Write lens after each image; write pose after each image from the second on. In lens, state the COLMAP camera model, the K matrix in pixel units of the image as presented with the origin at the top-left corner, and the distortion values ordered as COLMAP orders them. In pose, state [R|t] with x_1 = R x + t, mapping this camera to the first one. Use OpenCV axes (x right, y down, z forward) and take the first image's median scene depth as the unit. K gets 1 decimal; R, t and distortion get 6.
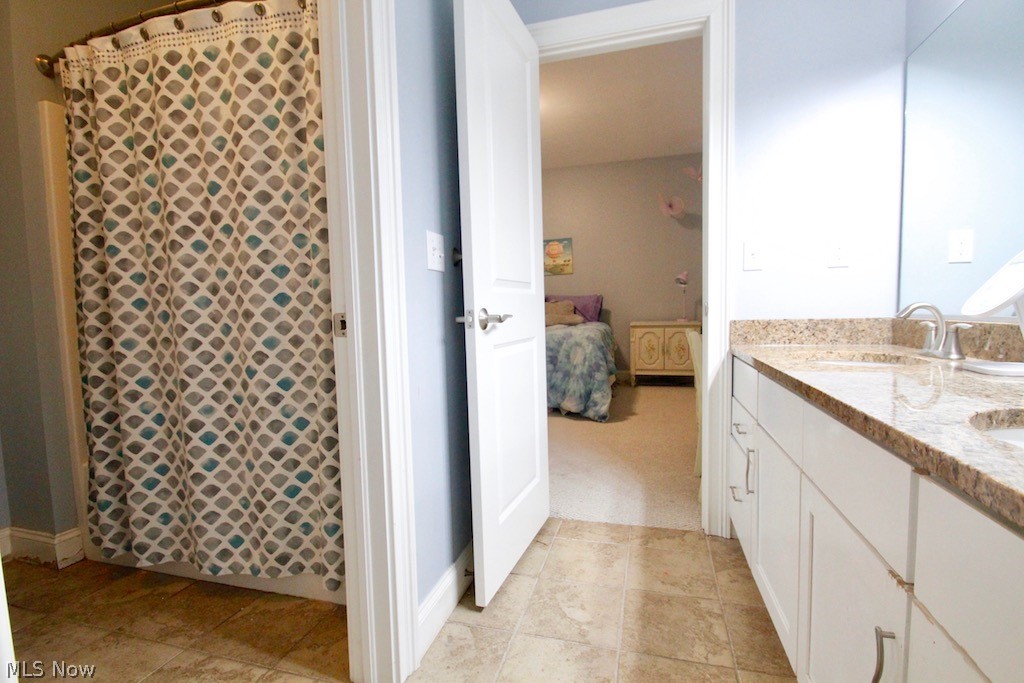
lens RADIAL K [[476.7, 0, 512.0], [0, 476.7, 341.9], [0, 0, 1]] dist [0.002343, -0.007166]
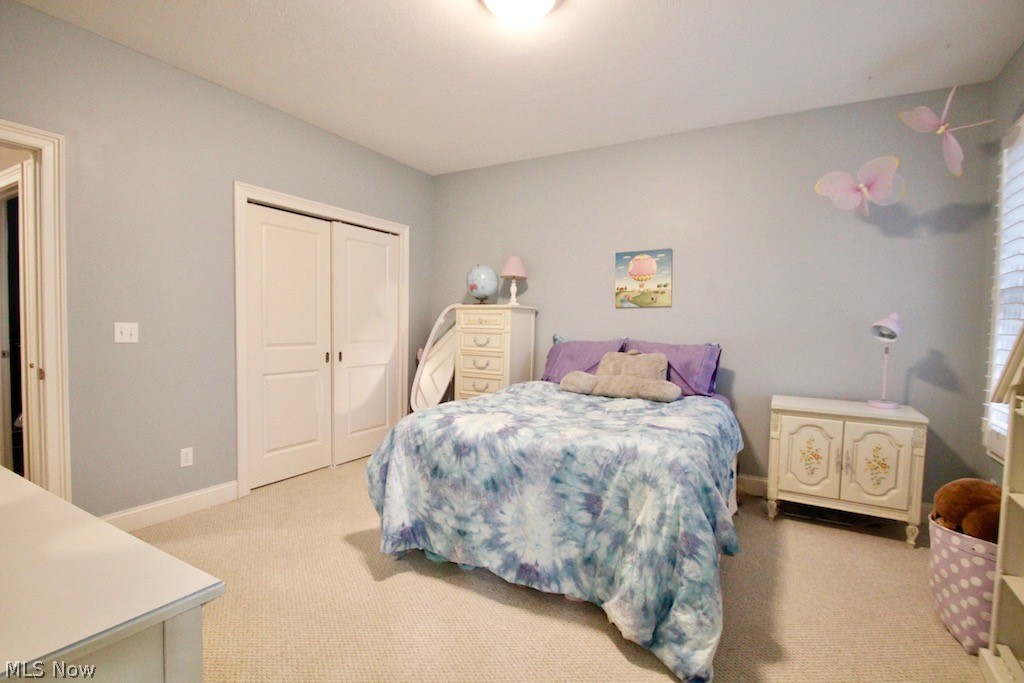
lens RADIAL K [[476.7, 0, 513.0], [0, 476.7, 344.9], [0, 0, 1]] dist [0.002343, -0.007166]
pose [[0.970982, 0.054913, -0.232763, 0.110915], [-0.062082, 0.997792, -0.023582, -0.099184], [0.230954, 0.037348, 0.972248, 0.529105]]
